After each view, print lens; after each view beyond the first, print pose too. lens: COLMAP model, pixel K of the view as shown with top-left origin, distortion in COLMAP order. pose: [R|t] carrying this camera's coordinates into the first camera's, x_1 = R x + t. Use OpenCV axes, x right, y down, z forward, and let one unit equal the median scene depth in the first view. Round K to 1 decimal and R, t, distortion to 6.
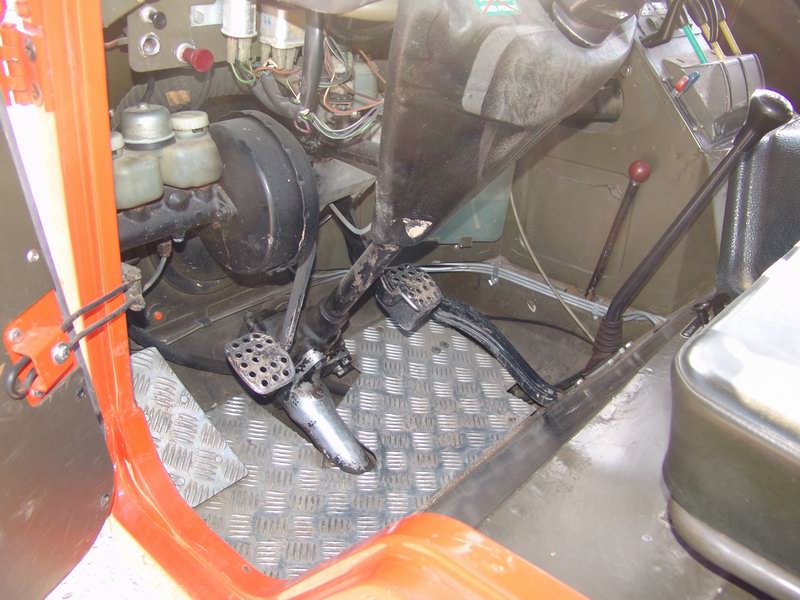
lens RADIAL K [[670.3, 0, 400.0], [0, 670.3, 300.0], [0, 0, 1]] dist [-0.154222, 0.130826]
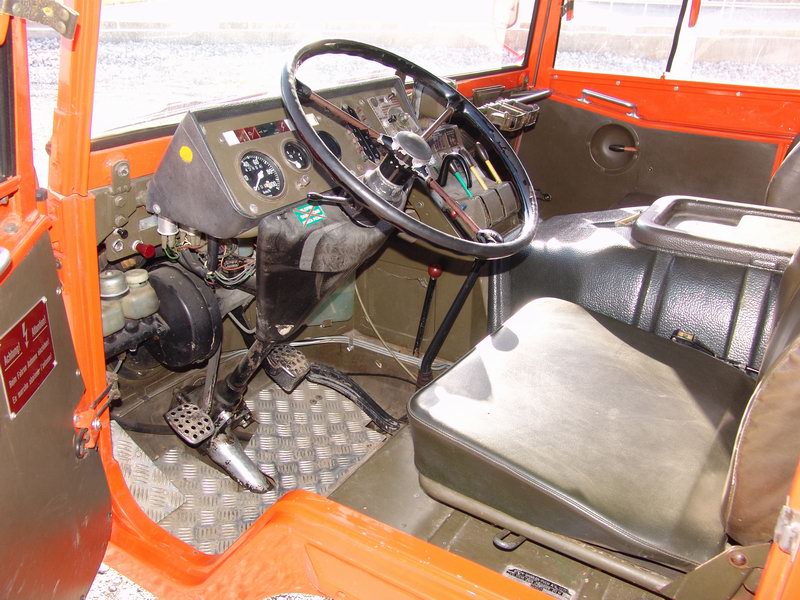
lens RADIAL K [[670.3, 0, 400.0], [0, 670.3, 300.0], [0, 0, 1]] dist [-0.154222, 0.130826]
pose [[0.984945, -0.081831, 0.152270, 0.047725], [0.091395, 0.994188, -0.056895, -0.049415], [-0.146729, 0.069955, 0.986700, -0.498627]]
